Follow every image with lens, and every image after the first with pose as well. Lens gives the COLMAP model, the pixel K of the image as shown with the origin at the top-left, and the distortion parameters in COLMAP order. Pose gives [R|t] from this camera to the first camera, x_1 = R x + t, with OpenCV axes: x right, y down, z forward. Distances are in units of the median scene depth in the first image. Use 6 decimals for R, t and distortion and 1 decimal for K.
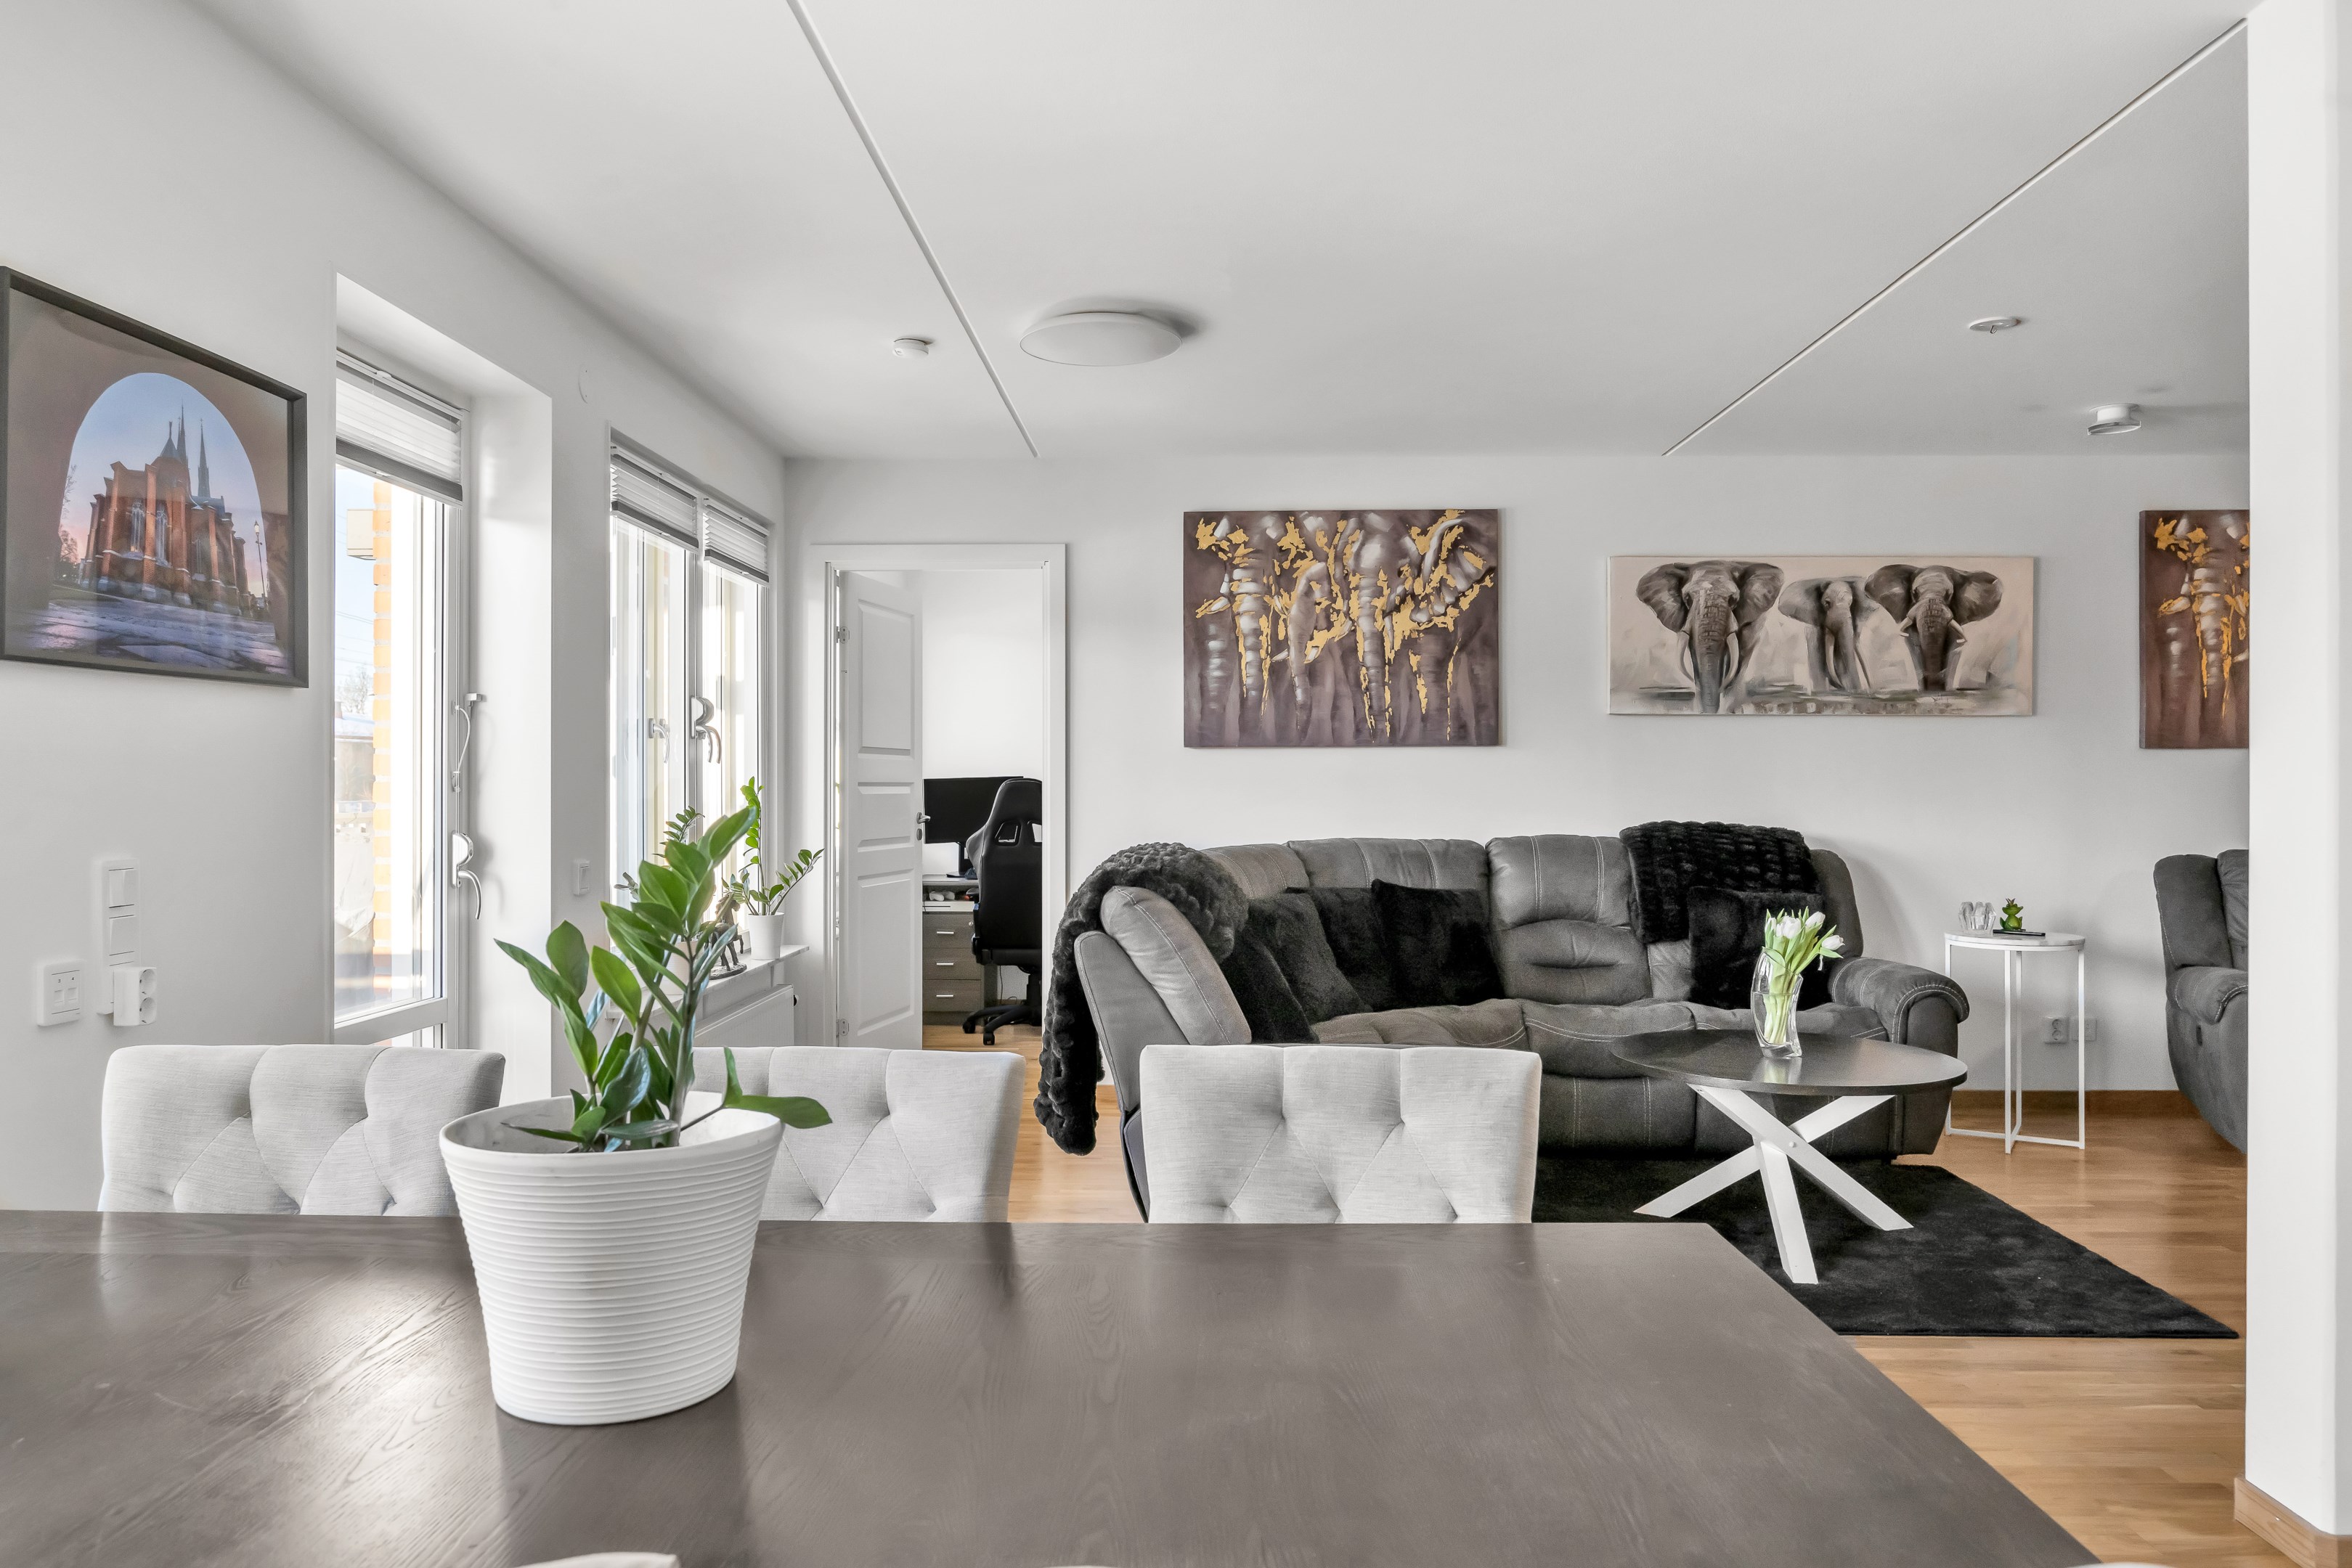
lens RADIAL K [[1618.0, 0, 1174.0], [0, 1618.0, 787.5], [0, 0, 1]] dist [-0.013081, 0.011043]
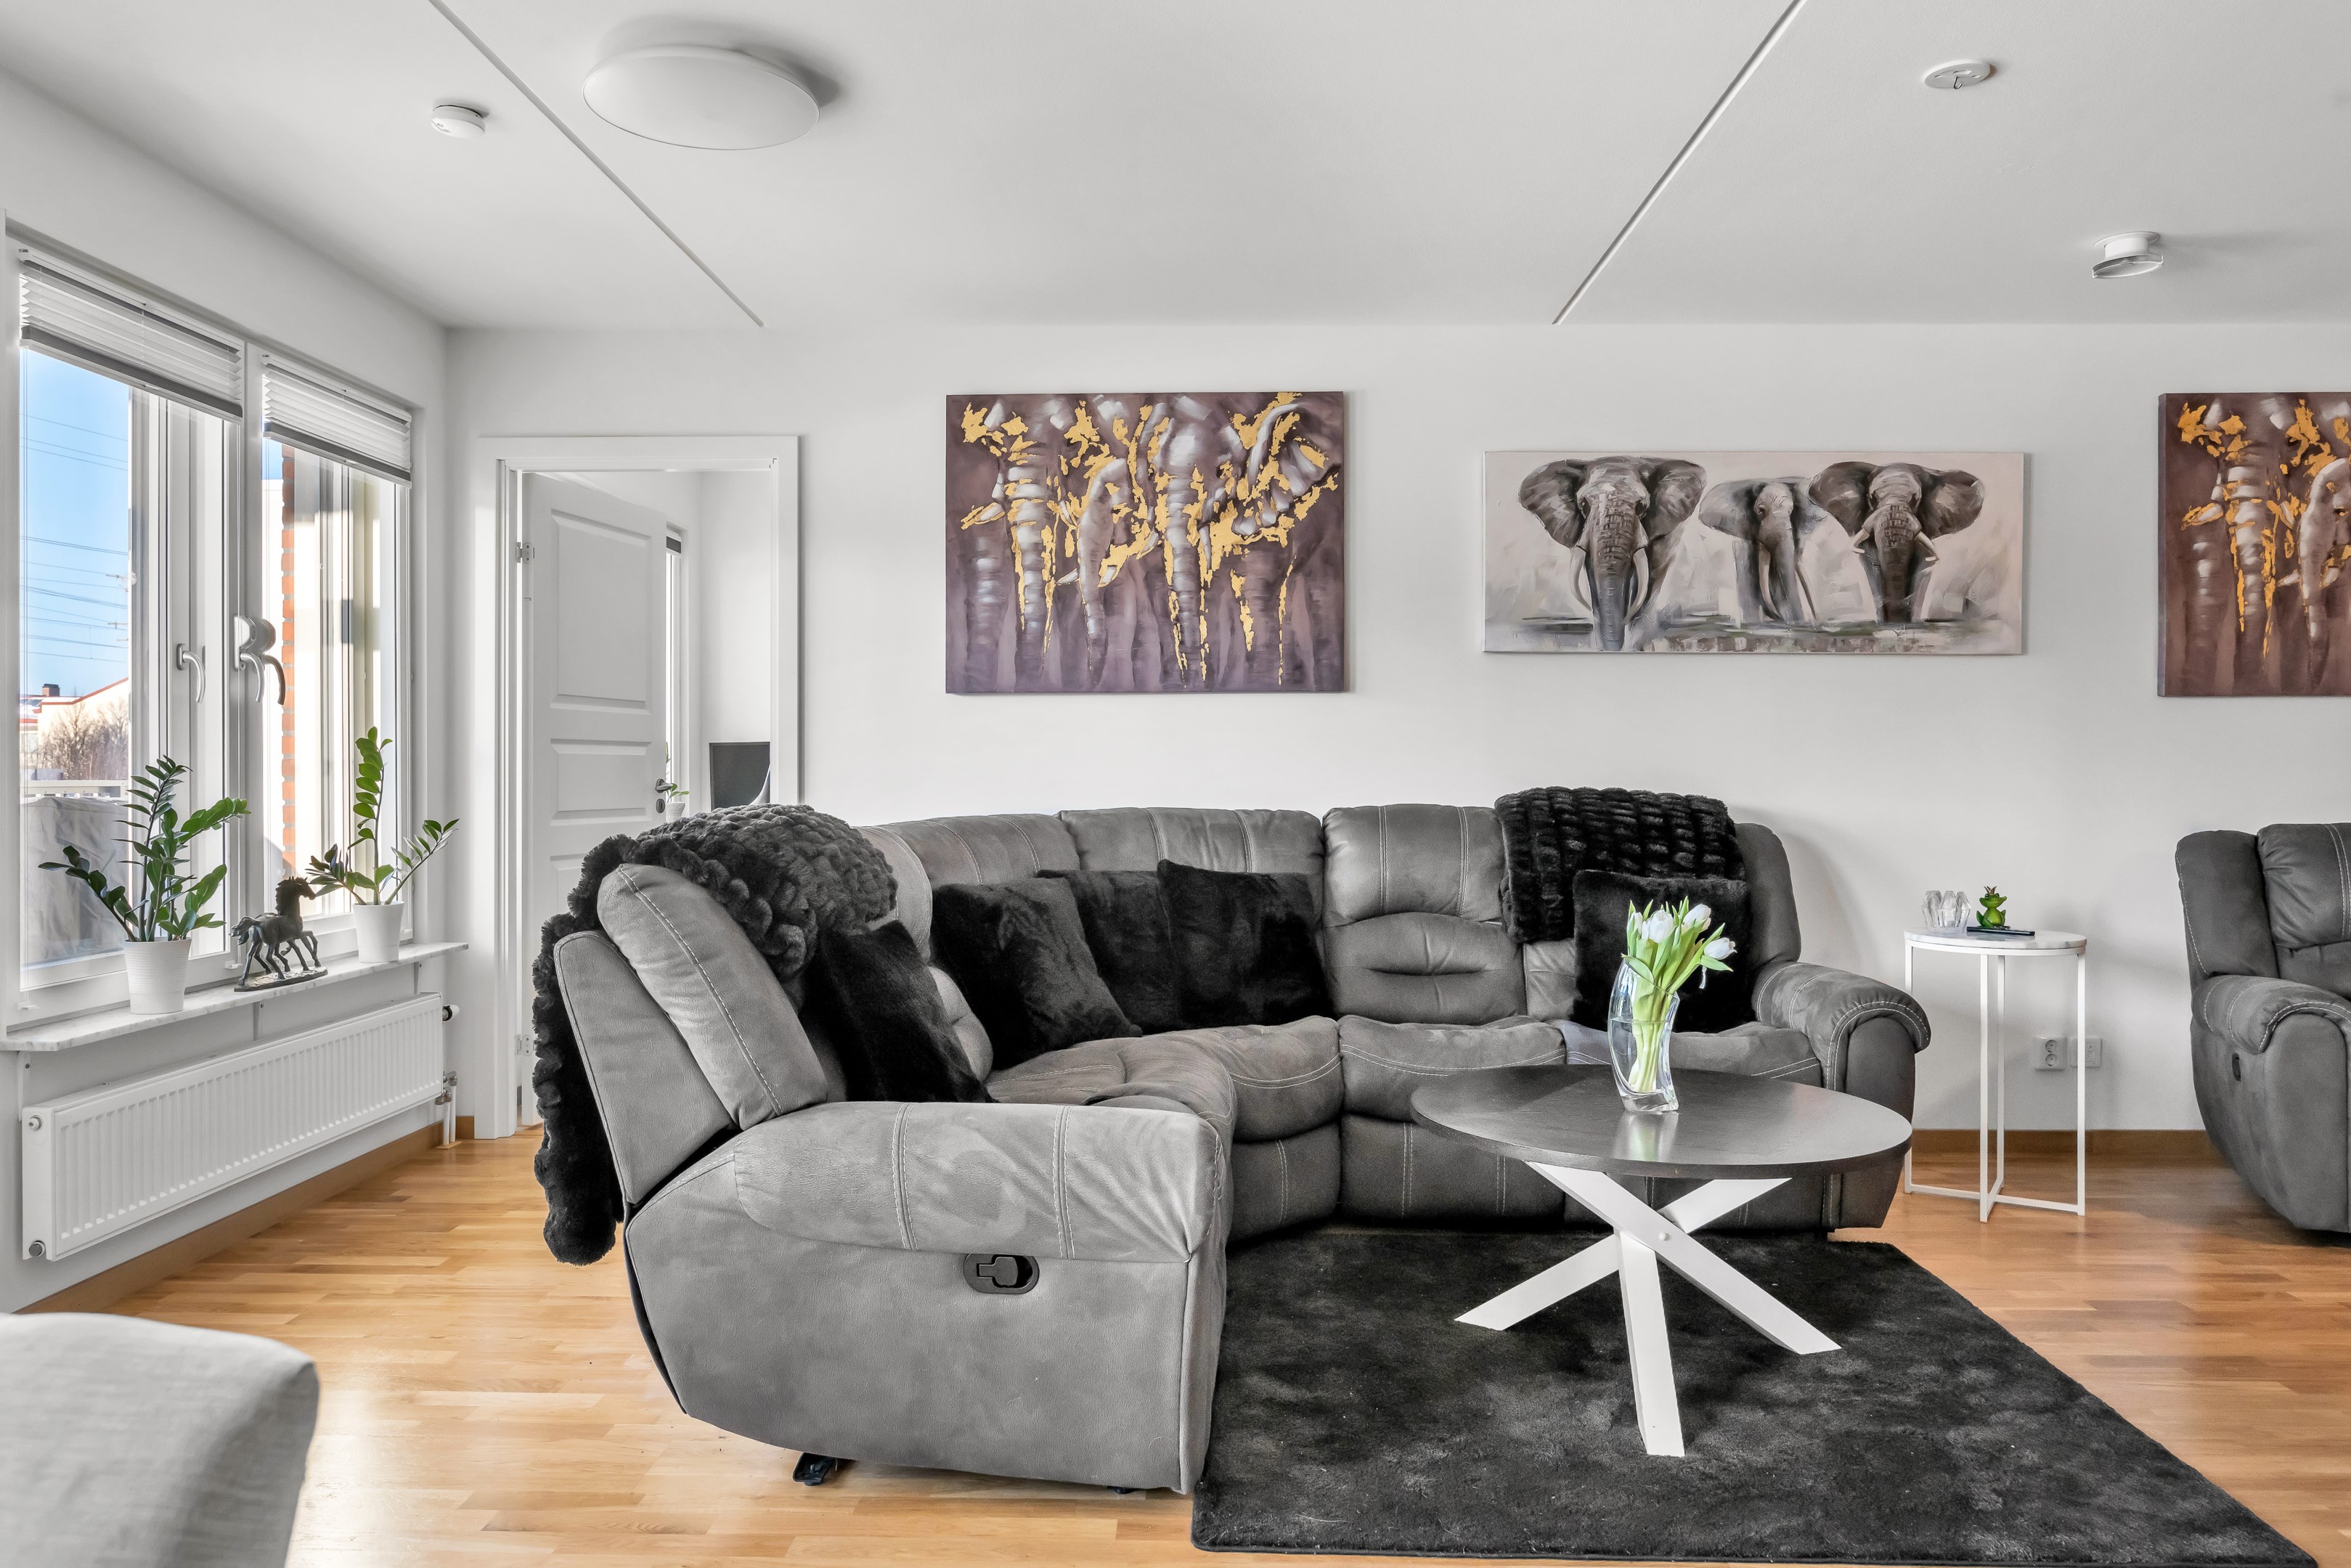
lens RADIAL K [[1617.4, 0, 1179.5], [0, 1617.4, 784.0], [0, 0, 1]] dist [-0.013081, 0.011043]
pose [[0.999997, 0.001824, -0.001561, 0.123083], [-0.001816, 0.999985, 0.005082, 0.015497], [0.001571, -0.005079, 0.999986, 0.213158]]
